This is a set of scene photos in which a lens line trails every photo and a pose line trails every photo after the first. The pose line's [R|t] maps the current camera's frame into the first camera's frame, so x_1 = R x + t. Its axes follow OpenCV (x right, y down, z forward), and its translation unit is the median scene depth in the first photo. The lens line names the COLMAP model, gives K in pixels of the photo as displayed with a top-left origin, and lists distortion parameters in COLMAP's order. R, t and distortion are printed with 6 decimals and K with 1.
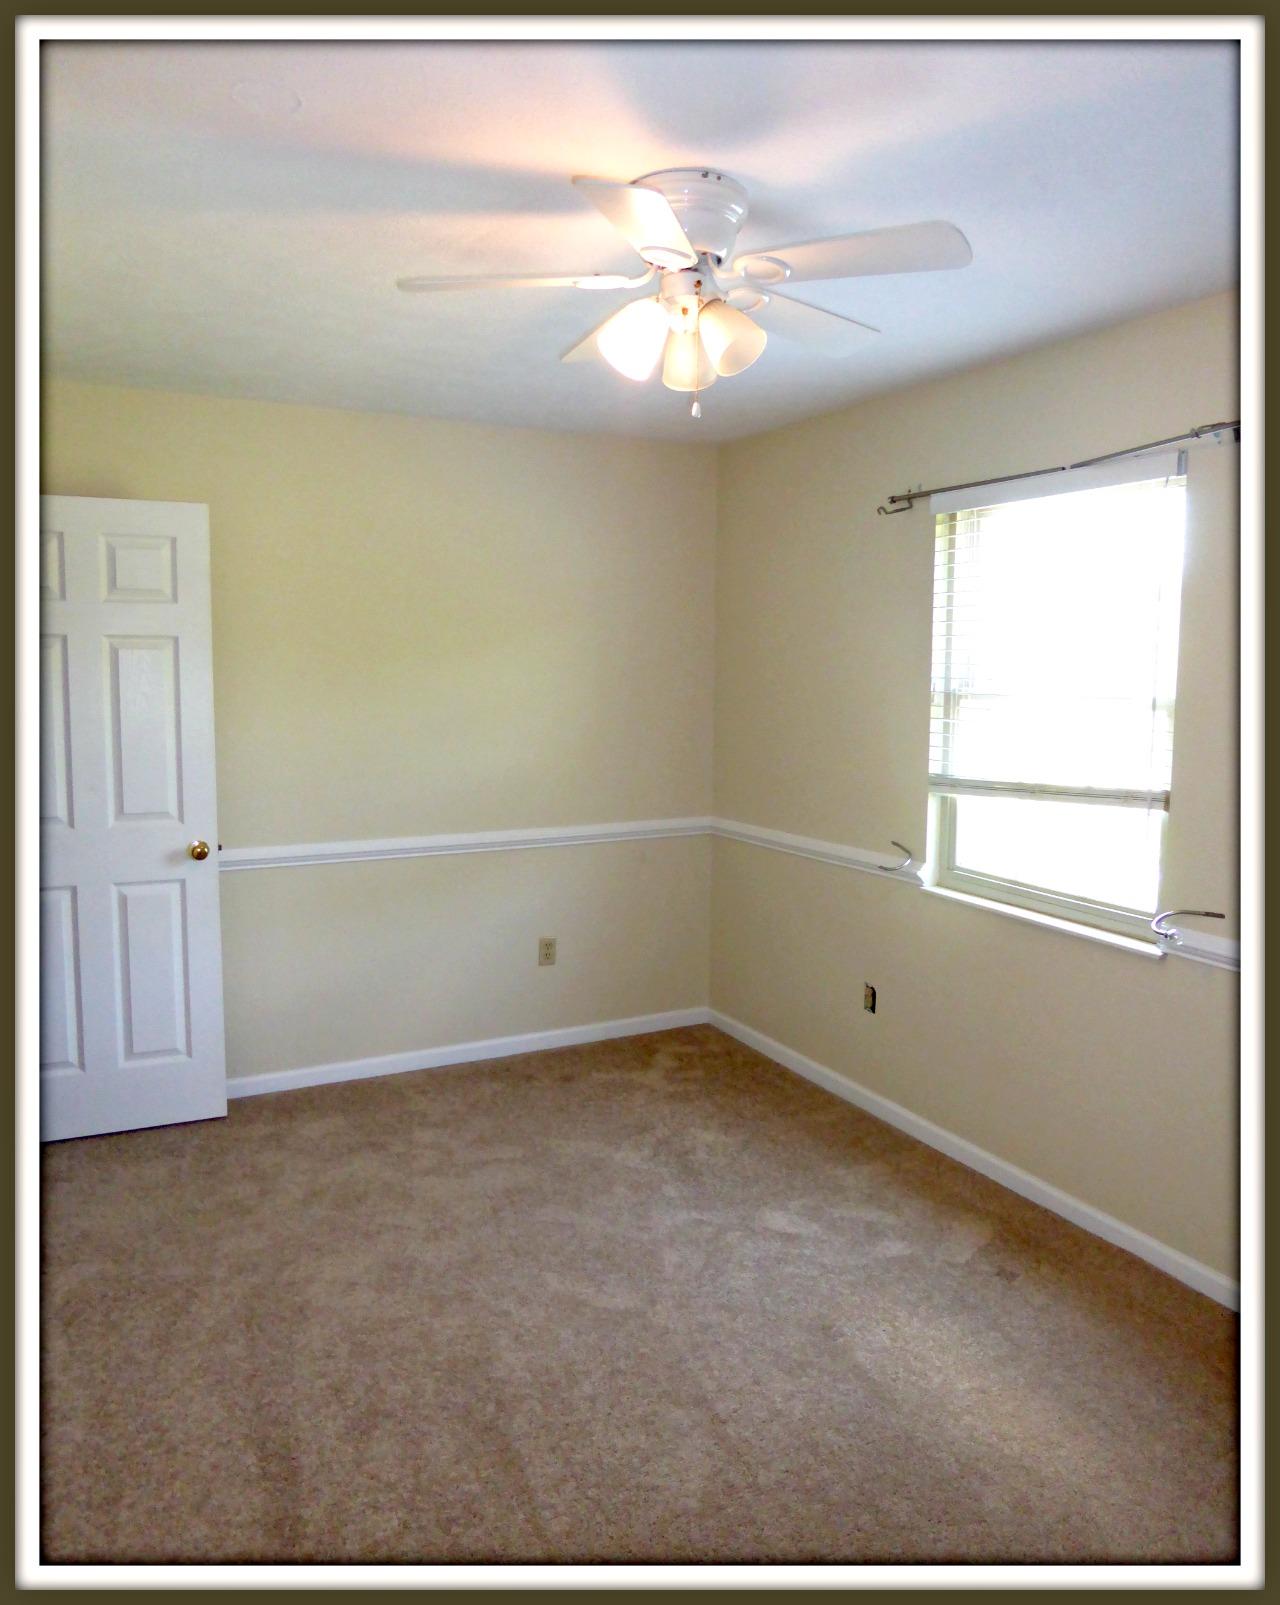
lens RADIAL K [[1121.5, 0, 637.0], [0, 1121.5, 774.4], [0, 0, 1]] dist [-0.007226, -0.000232]
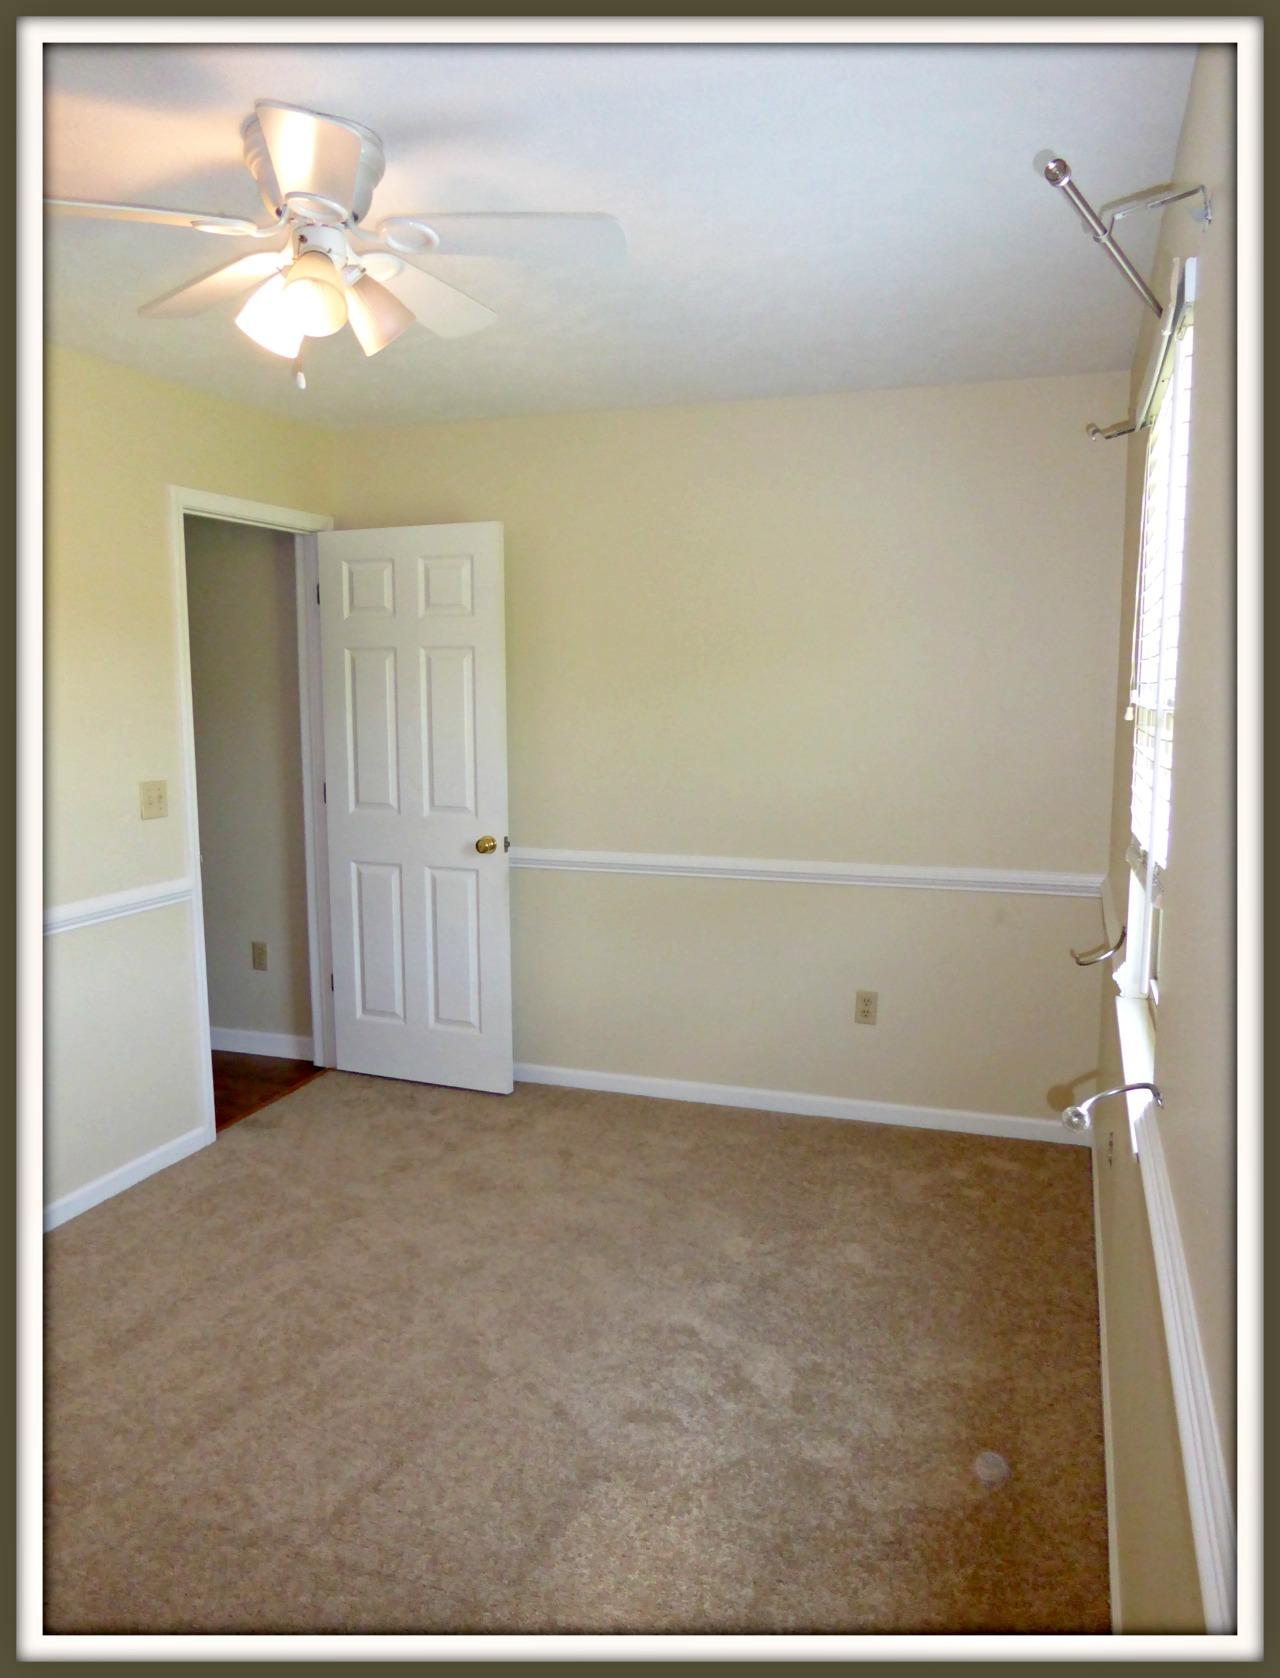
lens RADIAL K [[1224.0, 0, 640.0], [0, 1224.0, 839.0], [0, 0, 1]] dist [-0.005130, 0.000192]
pose [[0.692095, 0.086687, -0.716582, 0.566141], [-0.062795, 0.996229, 0.059867, -0.018212], [0.719070, 0.003565, 0.694929, 0.285585]]
